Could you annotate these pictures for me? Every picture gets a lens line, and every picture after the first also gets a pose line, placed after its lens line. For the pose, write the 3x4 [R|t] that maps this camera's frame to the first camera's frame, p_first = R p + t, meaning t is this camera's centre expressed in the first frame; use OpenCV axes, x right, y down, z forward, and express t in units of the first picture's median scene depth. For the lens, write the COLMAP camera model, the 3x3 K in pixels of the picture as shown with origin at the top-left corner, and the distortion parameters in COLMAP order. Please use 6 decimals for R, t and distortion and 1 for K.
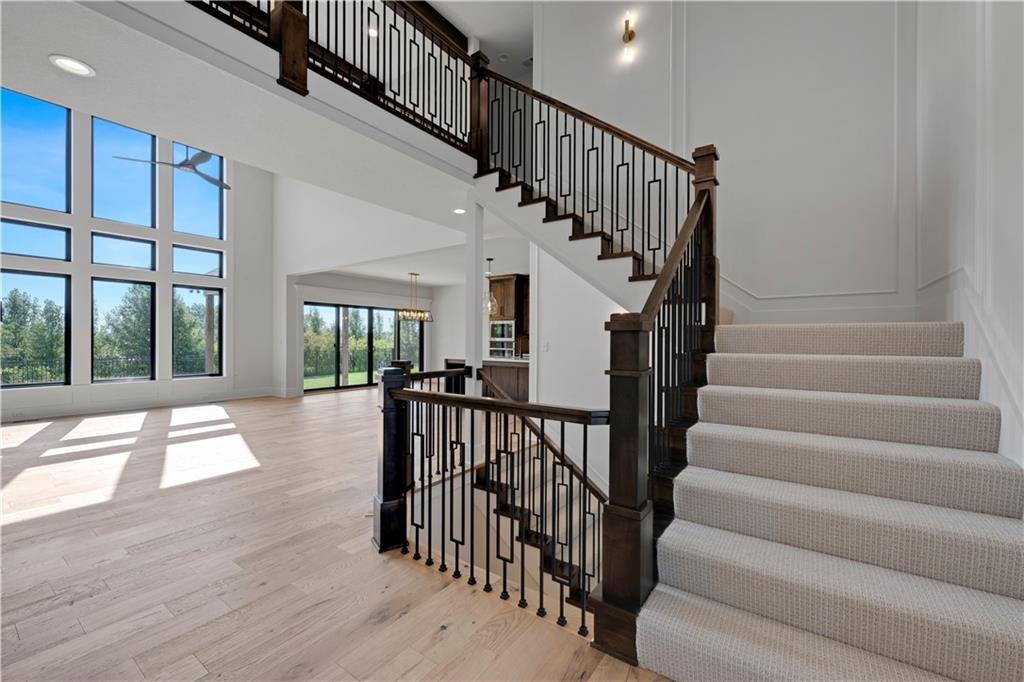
lens RADIAL K [[423.6, 0, 513.8], [0, 423.6, 341.3], [0, 0, 1]] dist [0.001228, 0.000135]
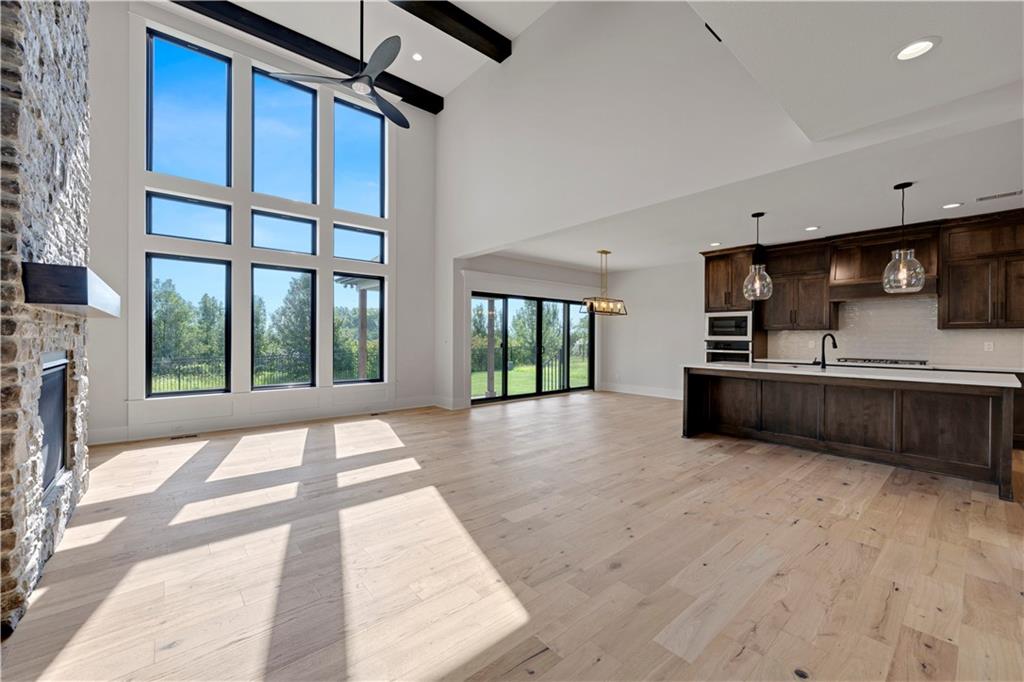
lens RADIAL K [[411.0, 0, 510.0], [0, 411.0, 339.0], [0, 0, 1]] dist [0.001859, 0.000034]
pose [[0.970479, 0.000966, -0.241183, -0.249612], [-0.001346, 0.999998, -0.001413, -0.001856], [0.241181, 0.001696, 0.970479, 0.274045]]
